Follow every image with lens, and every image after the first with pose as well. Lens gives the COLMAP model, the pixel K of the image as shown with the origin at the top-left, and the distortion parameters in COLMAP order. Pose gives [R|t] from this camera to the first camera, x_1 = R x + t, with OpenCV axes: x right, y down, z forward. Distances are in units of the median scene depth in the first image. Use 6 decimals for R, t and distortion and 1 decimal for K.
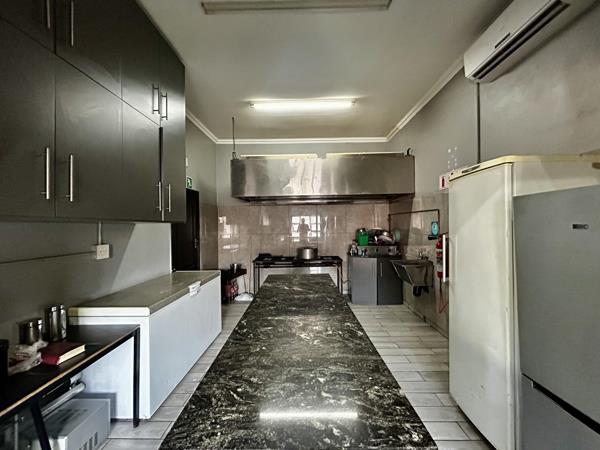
lens RADIAL K [[246.7, 0, 300.0], [0, 246.7, 225.0], [0, 0, 1]] dist [-0.001027, -0.000025]
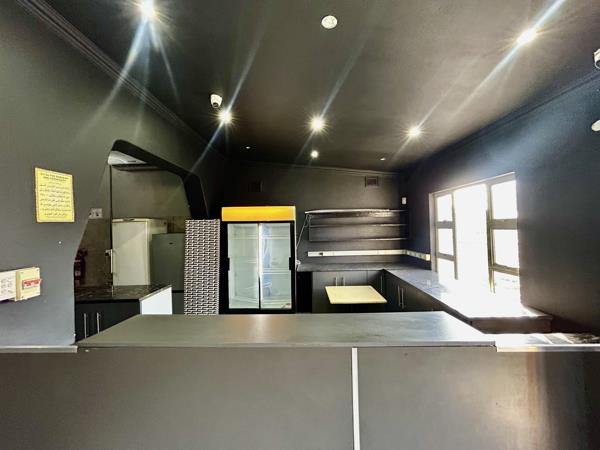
lens RADIAL K [[246.7, 0, 300.0], [0, 246.7, 225.0], [0, 0, 1]] dist [-0.001027, -0.000025]
pose [[0.001847, 0.020715, 0.999784, -1.840396], [0.023029, 0.999519, -0.020752, -0.103813], [-0.999733, 0.023062, 0.001369, -0.702915]]
